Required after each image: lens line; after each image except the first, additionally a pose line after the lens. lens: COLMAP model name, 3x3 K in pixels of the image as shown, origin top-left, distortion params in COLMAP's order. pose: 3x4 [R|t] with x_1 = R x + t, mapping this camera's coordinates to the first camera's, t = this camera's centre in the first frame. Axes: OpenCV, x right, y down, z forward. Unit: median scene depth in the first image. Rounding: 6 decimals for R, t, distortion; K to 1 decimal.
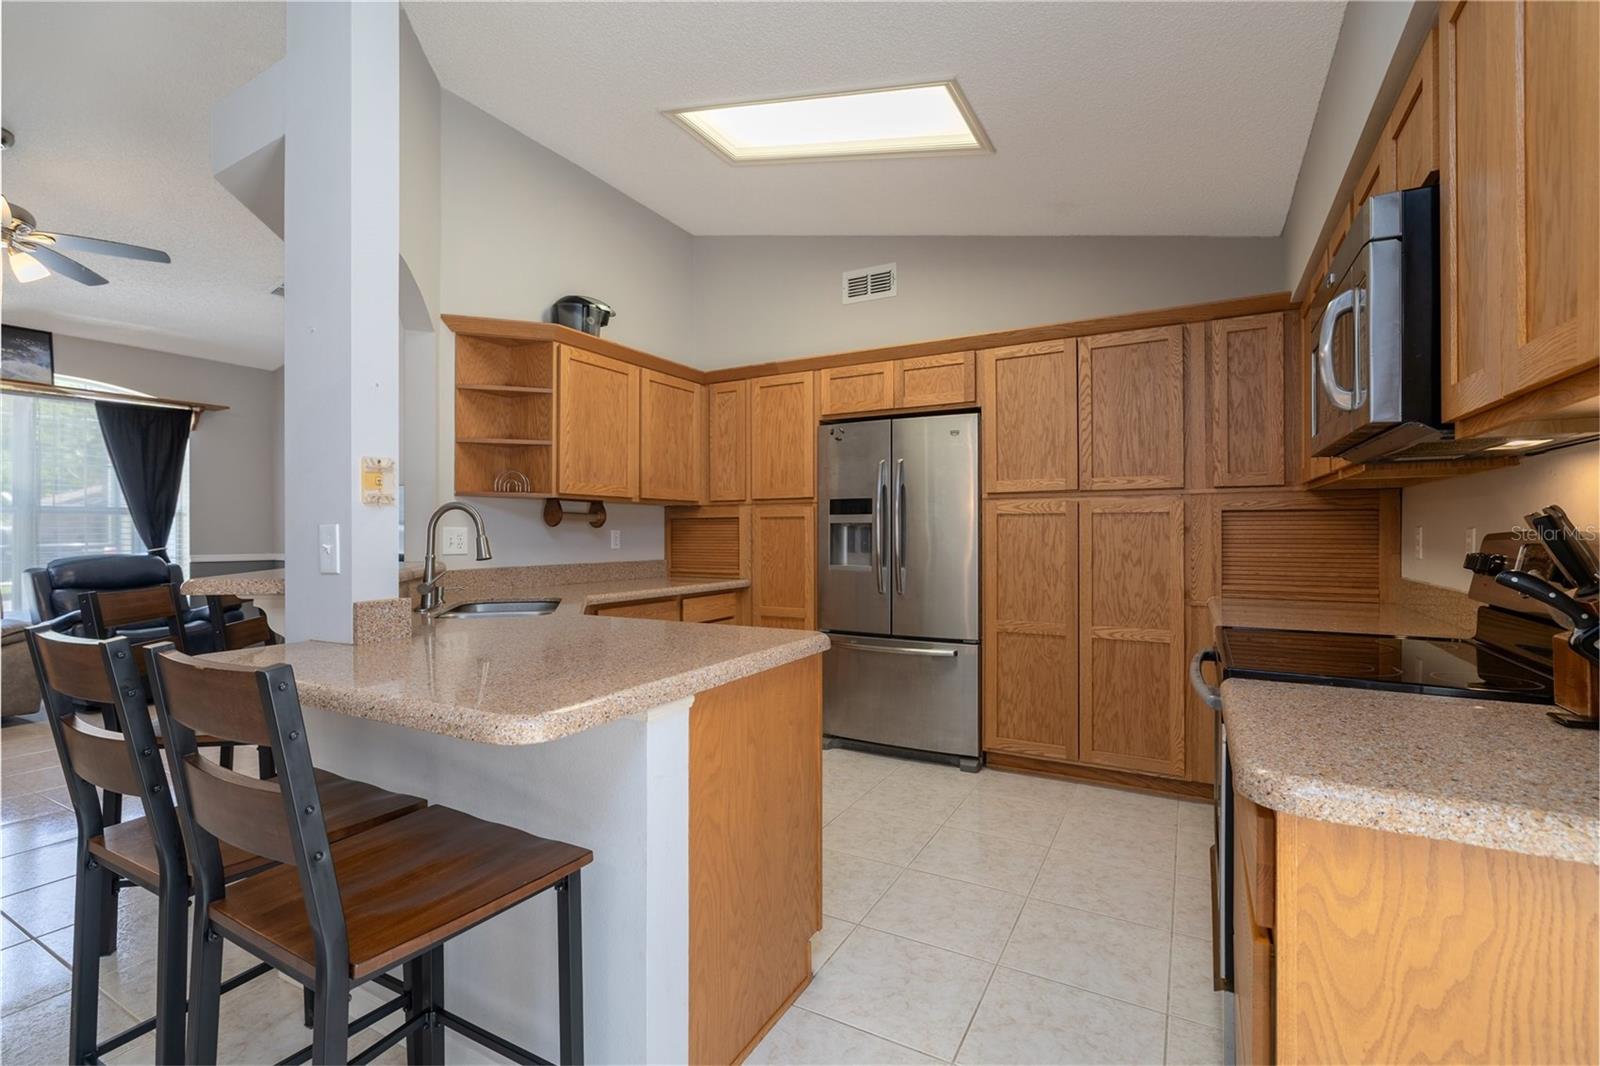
lens RADIAL K [[724.3, 0, 797.6], [0, 724.3, 527.1], [0, 0, 1]] dist [-0.003566, 0.000632]
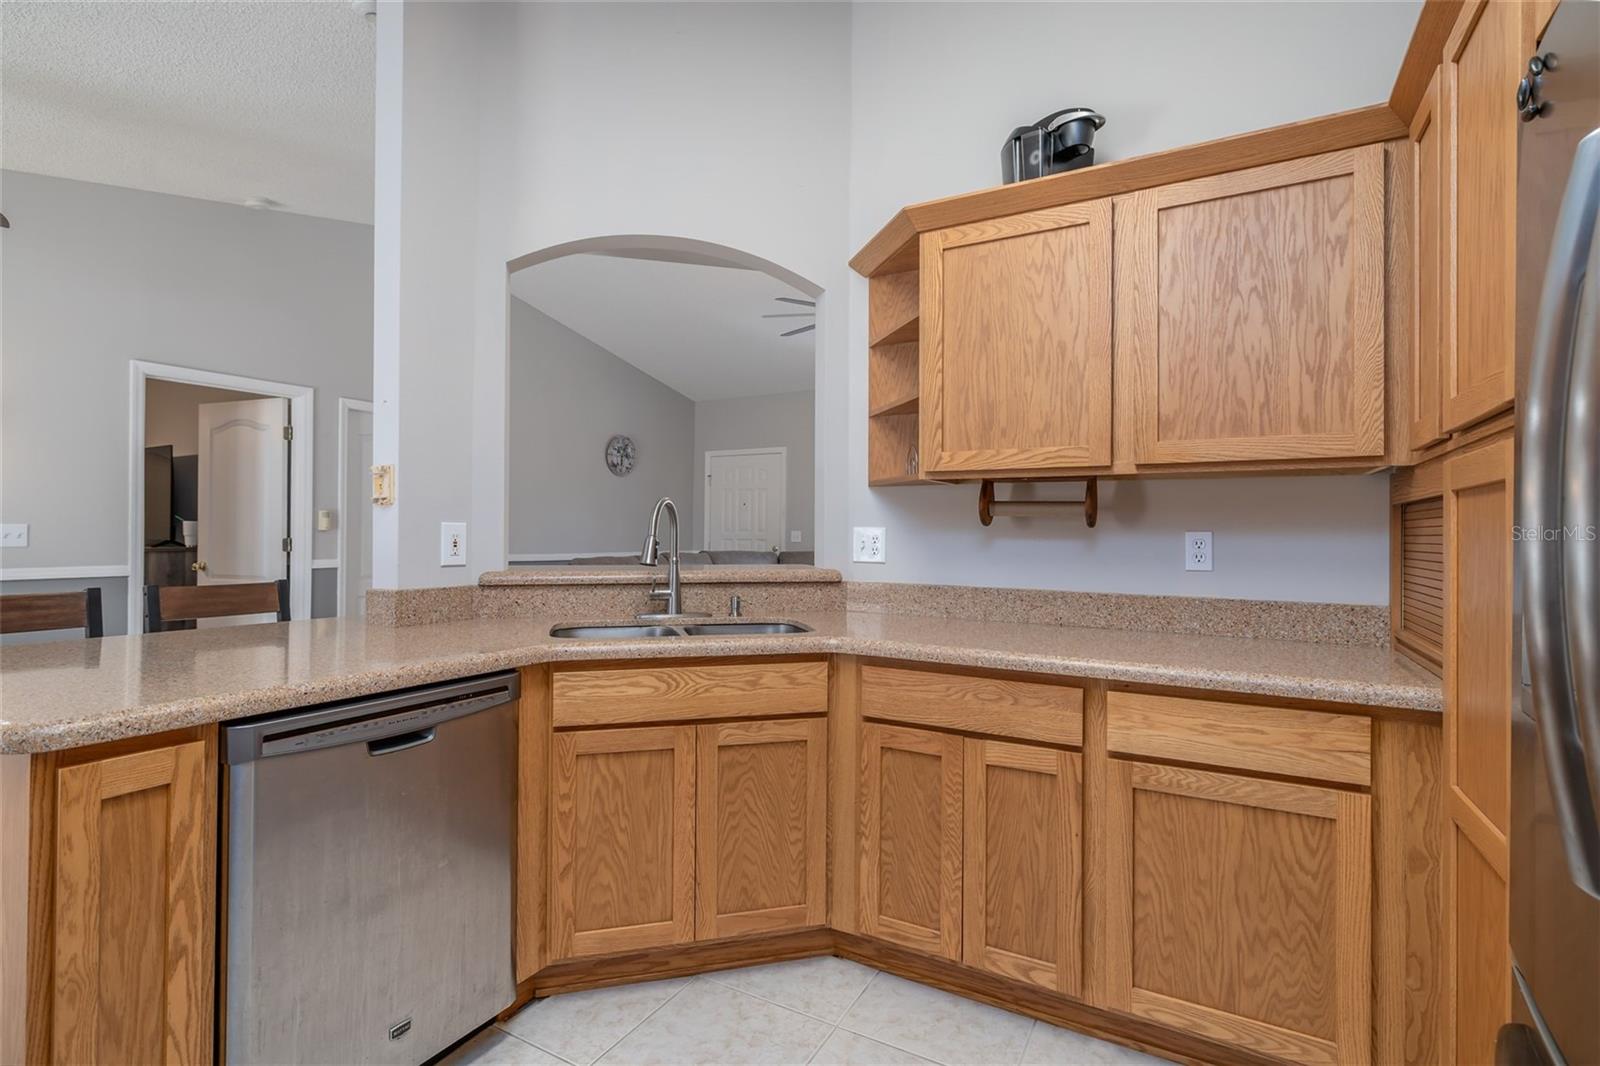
lens RADIAL K [[724.3, 0, 805.0], [0, 724.3, 527.3], [0, 0, 1]] dist [-0.003566, 0.000632]
pose [[0.014408, -0.003155, -0.999891, 0.260122], [-0.004383, 0.999985, -0.003218, 0.003020], [0.999887, 0.004429, 0.014394, 0.792809]]
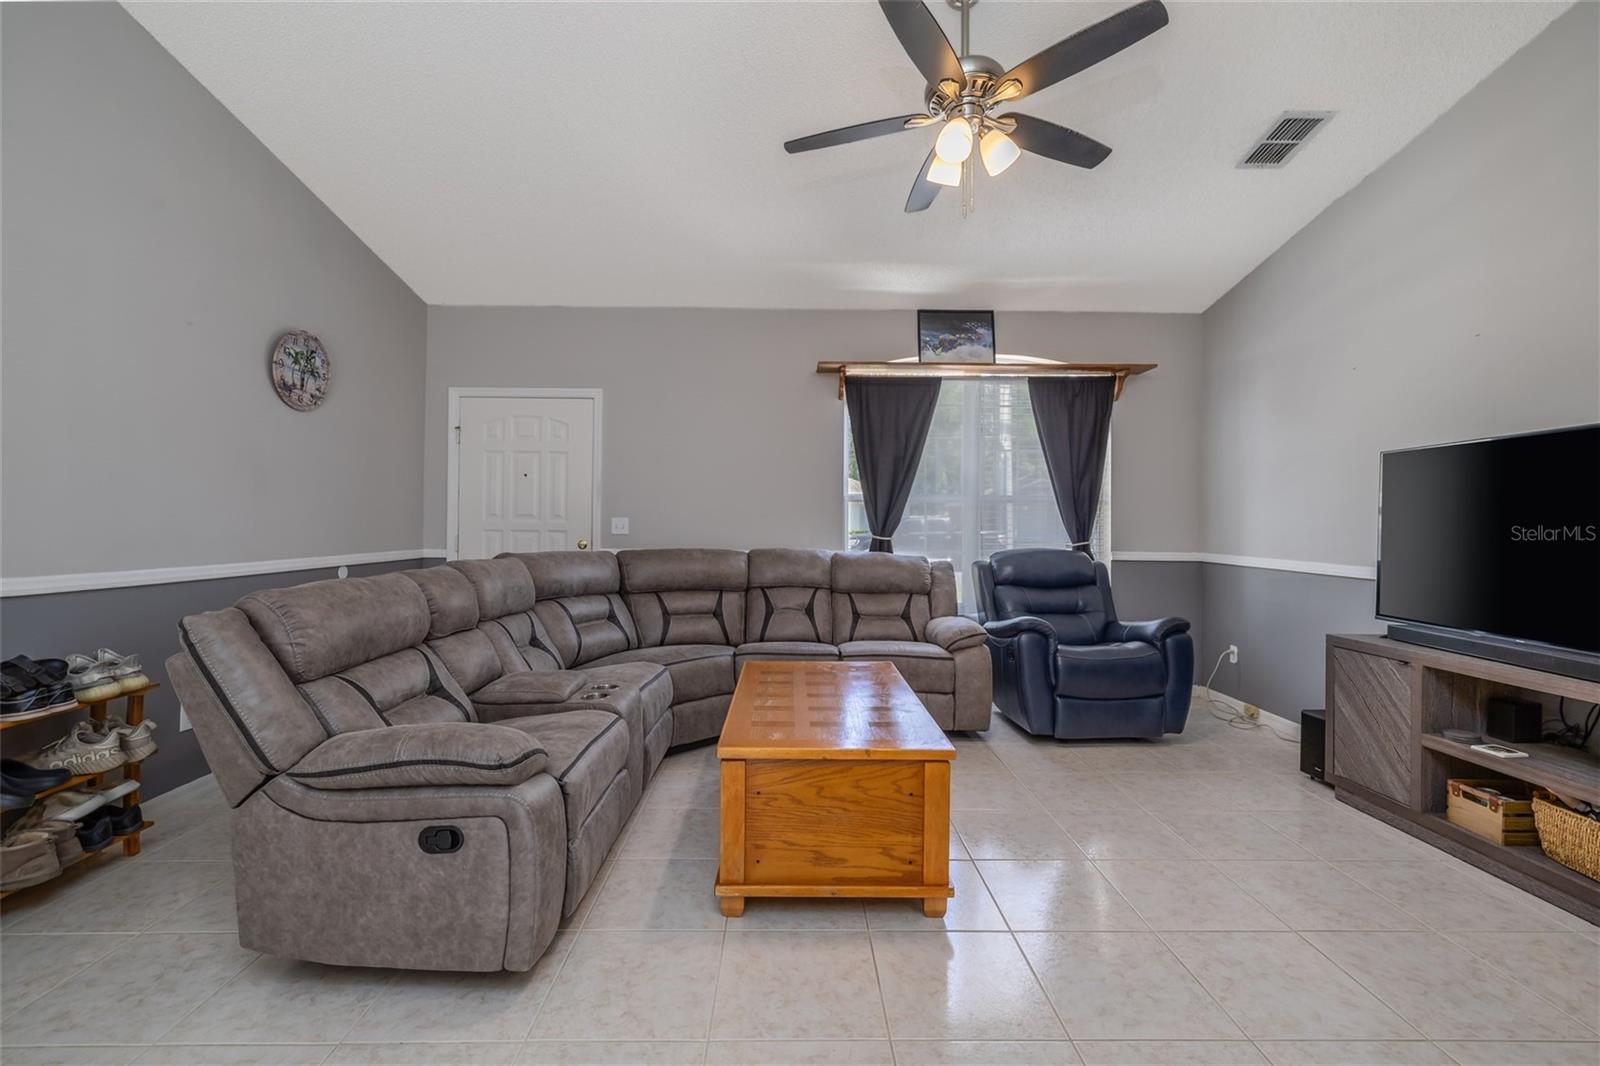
lens RADIAL K [[668.7, 0, 804.2], [0, 668.7, 524.0], [0, 0, 1]] dist [-0.002023, 0.000905]
pose [[0.506443, 0.010674, -0.862207, -0.537139], [-0.008032, 0.999938, 0.007662, 0.006215], [0.862236, 0.003045, 0.506498, 0.460354]]
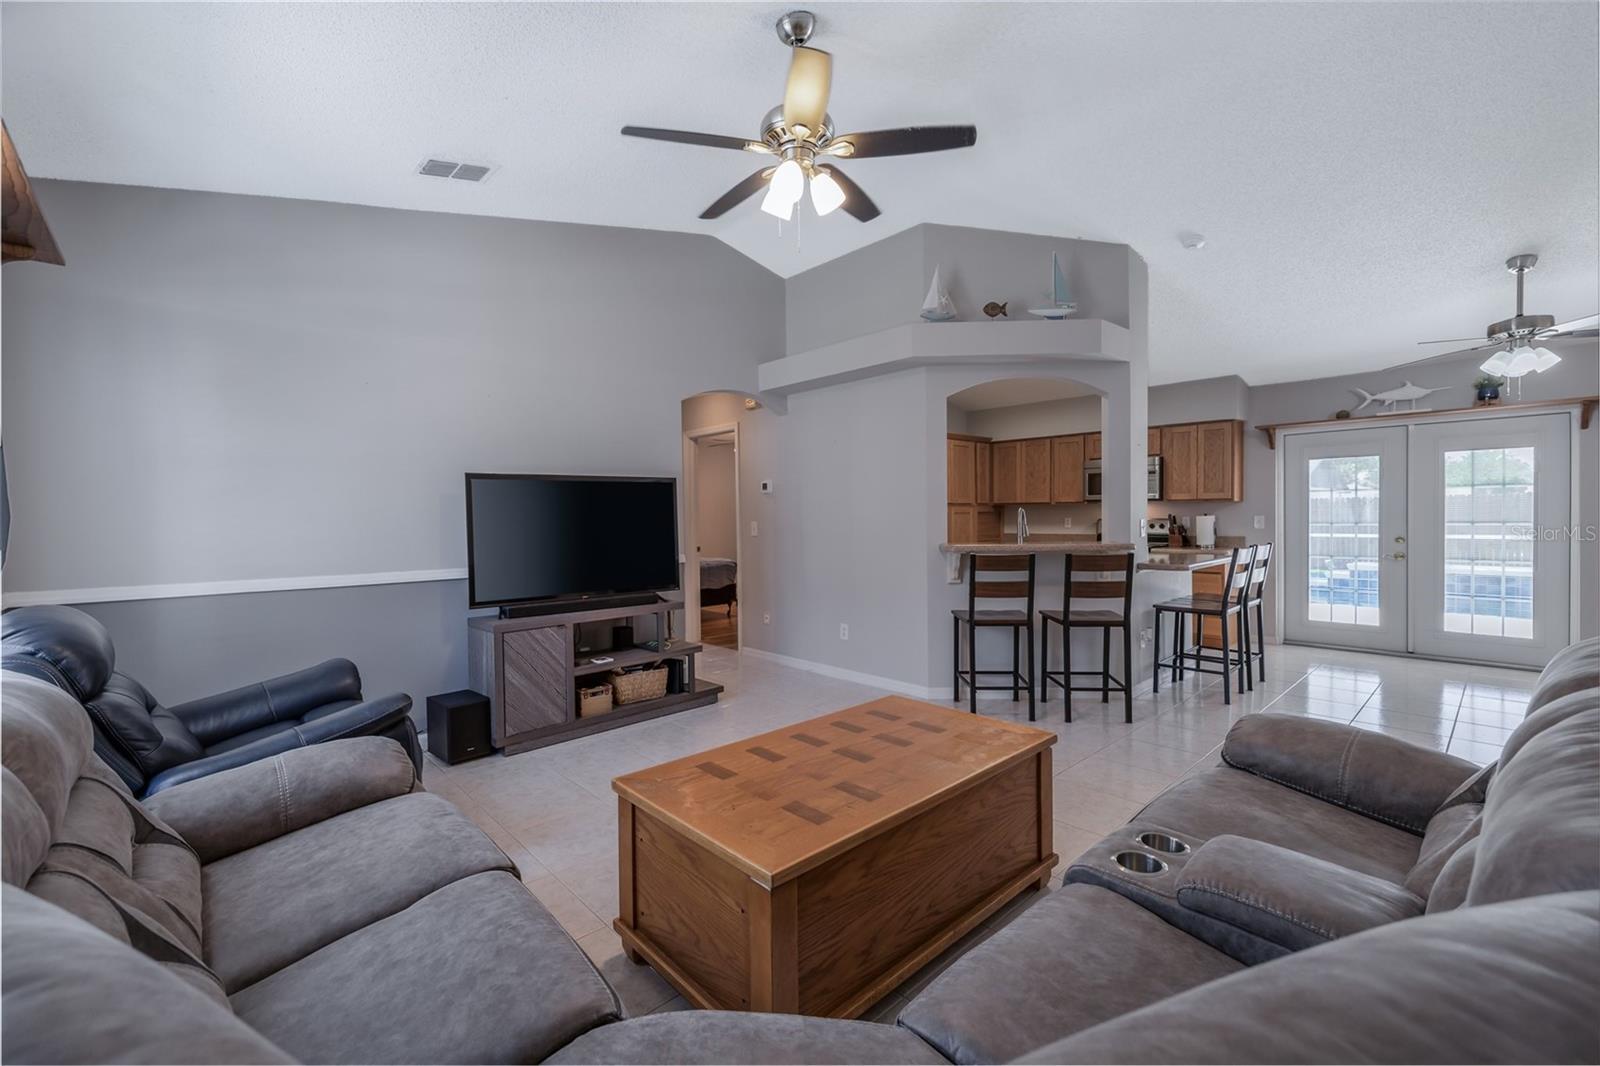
lens RADIAL K [[668.7, 0, 789.7], [0, 668.7, 529.4], [0, 0, 1]] dist [-0.002023, 0.000905]
pose [[0.318548, -0.020762, 0.947679, -1.672491], [0.008698, 0.999782, 0.018980, -0.009788], [-0.947867, 0.002197, 0.318660, 0.709366]]
